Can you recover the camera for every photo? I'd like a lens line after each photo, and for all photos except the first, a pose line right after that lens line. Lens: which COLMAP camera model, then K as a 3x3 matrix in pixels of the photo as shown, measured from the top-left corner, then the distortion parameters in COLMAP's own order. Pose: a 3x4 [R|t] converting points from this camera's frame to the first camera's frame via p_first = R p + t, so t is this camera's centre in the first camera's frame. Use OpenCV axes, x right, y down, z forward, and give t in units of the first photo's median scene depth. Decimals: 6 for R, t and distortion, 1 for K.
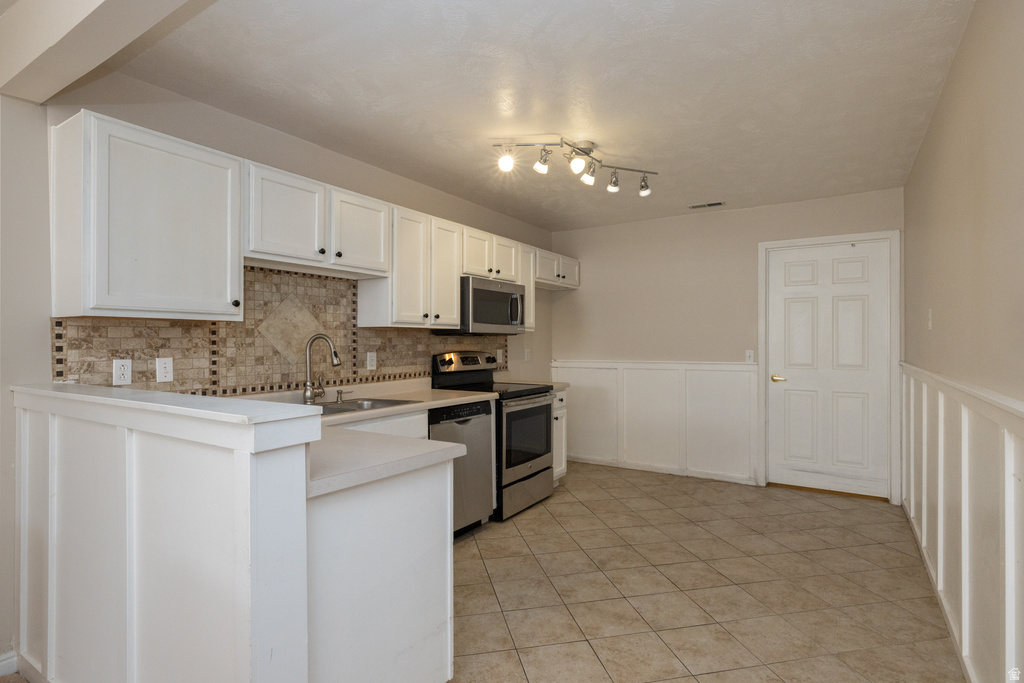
lens RADIAL K [[519.9, 0, 512.9], [0, 519.9, 341.7], [0, 0, 1]] dist [0.005109, 0.000066]
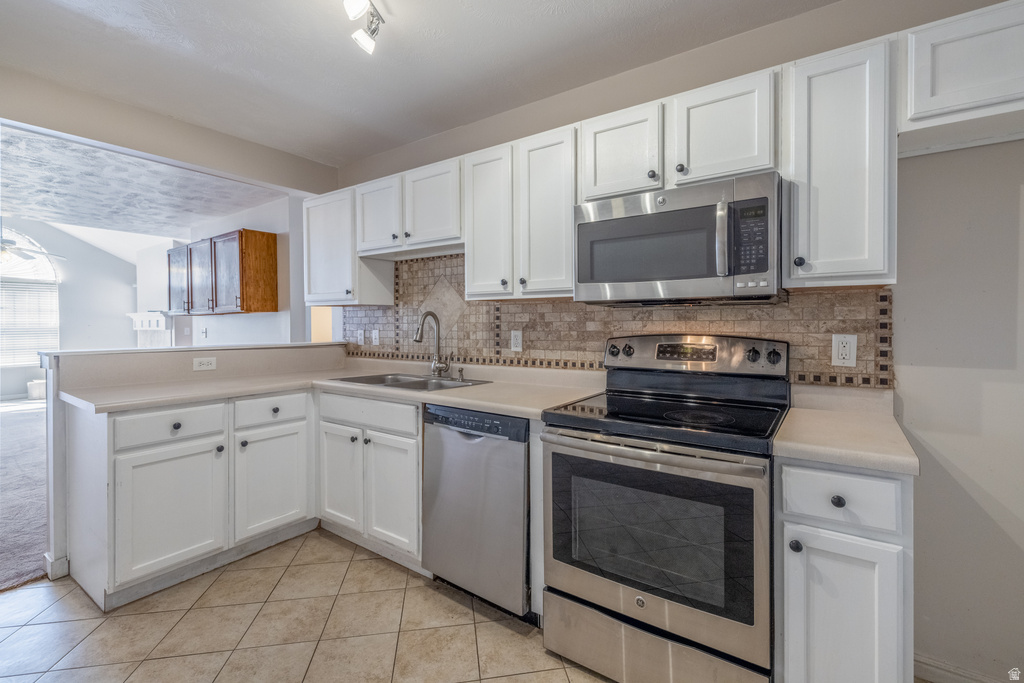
lens RADIAL K [[458.0, 0, 517.4], [0, 458.0, 324.1], [0, 0, 1]] dist [0.001638, 0.000151]
pose [[-0.035274, 0.008365, -0.999343, 0.477725], [0.004728, 0.999955, 0.008203, 0.003519], [0.999366, -0.004435, -0.035312, 1.039202]]
